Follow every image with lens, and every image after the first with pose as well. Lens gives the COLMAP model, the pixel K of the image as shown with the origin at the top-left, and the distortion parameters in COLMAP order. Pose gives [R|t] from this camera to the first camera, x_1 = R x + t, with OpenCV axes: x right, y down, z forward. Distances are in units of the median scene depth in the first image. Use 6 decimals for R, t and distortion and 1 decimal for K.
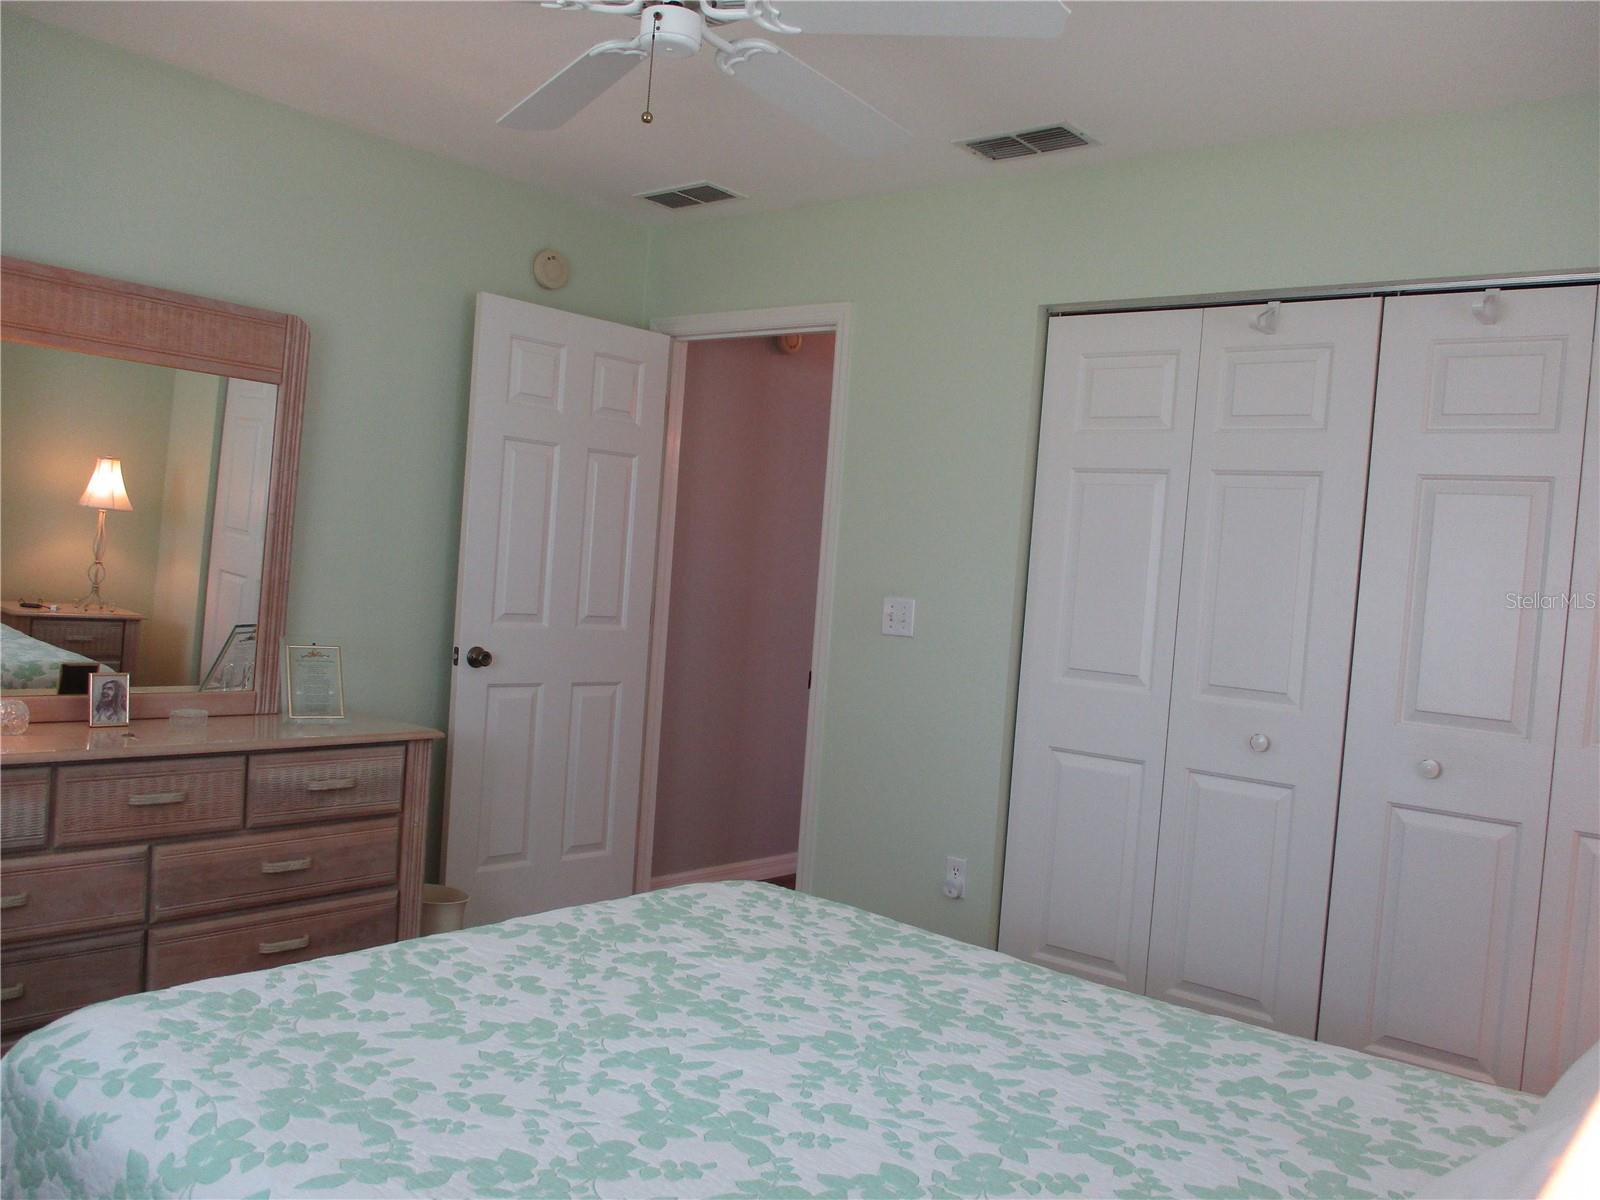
lens RADIAL K [[1334.2, 0, 810.7], [0, 1334.2, 598.9], [0, 0, 1]] dist [0.000479, -0.015702]
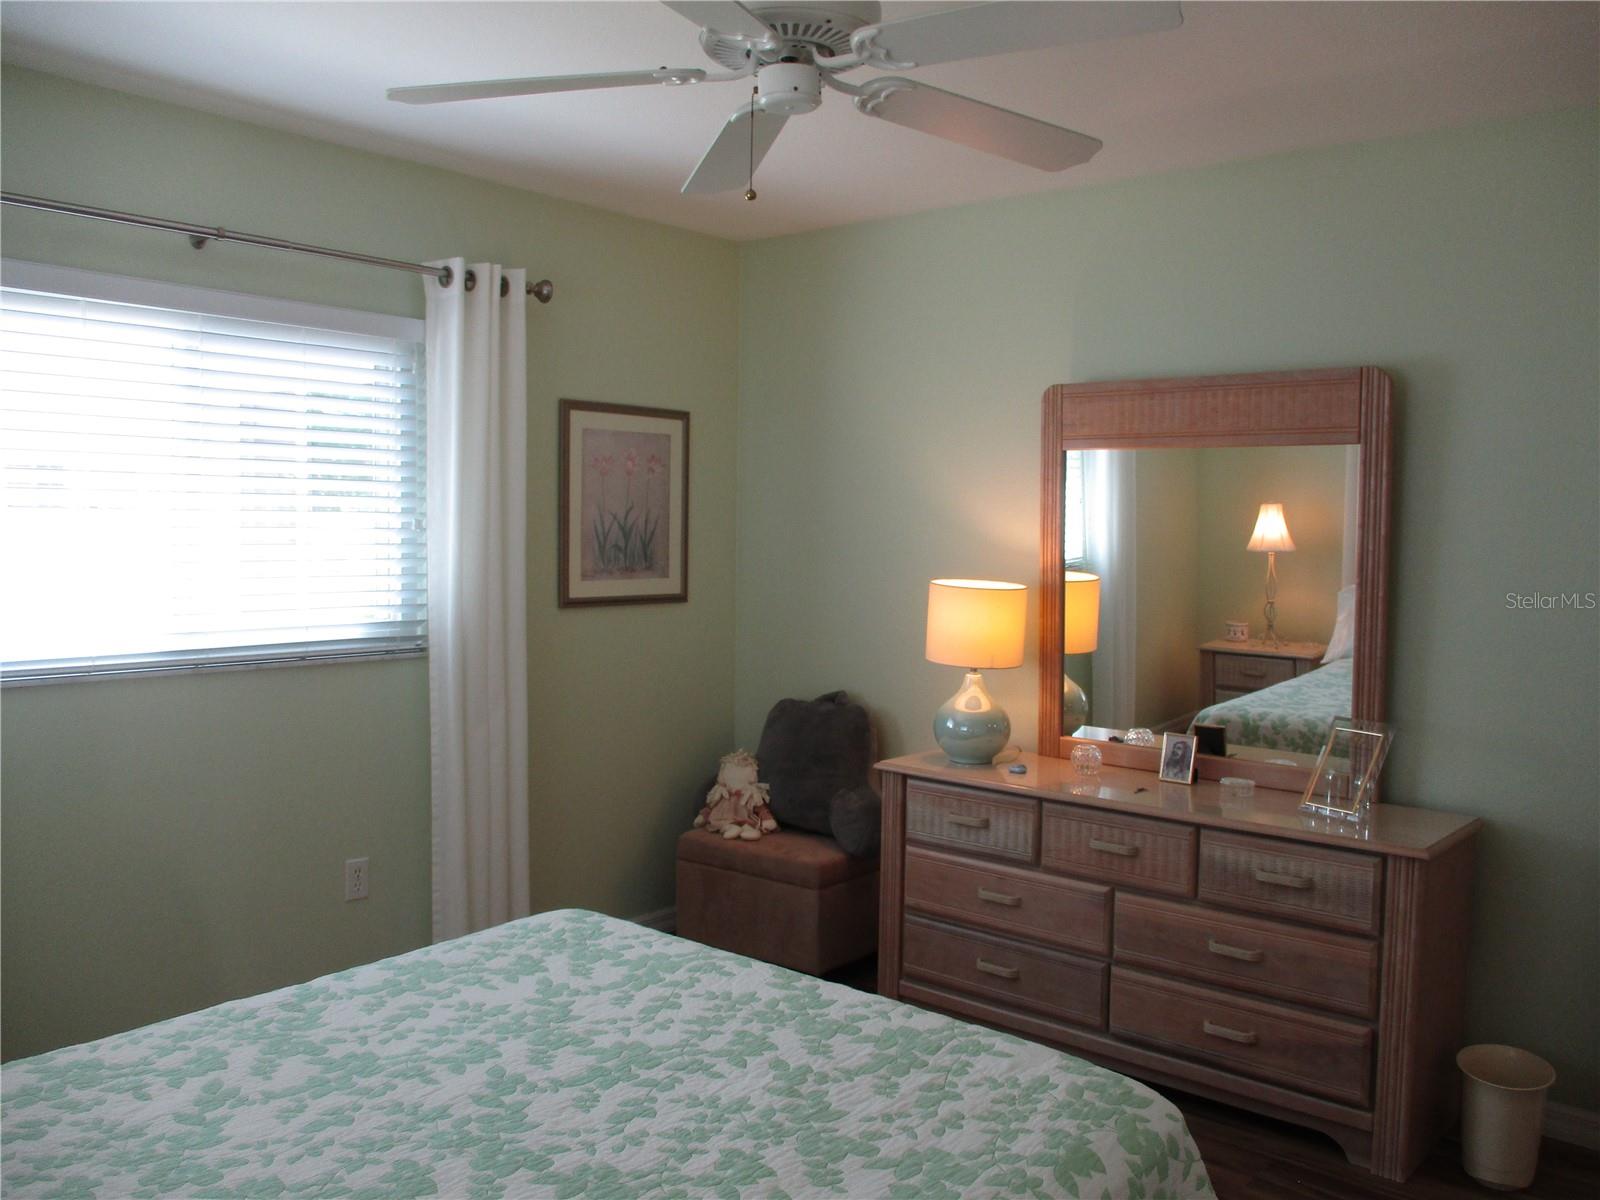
lens RADIAL K [[1334.2, 0, 809.8], [0, 1334.2, 600.7], [0, 0, 1]] dist [0.000479, -0.015702]
pose [[-0.023856, -0.012879, -0.999632, 0.627363], [-0.033849, 0.999354, -0.012067, -0.033301], [0.999142, 0.033549, -0.024277, 0.767114]]
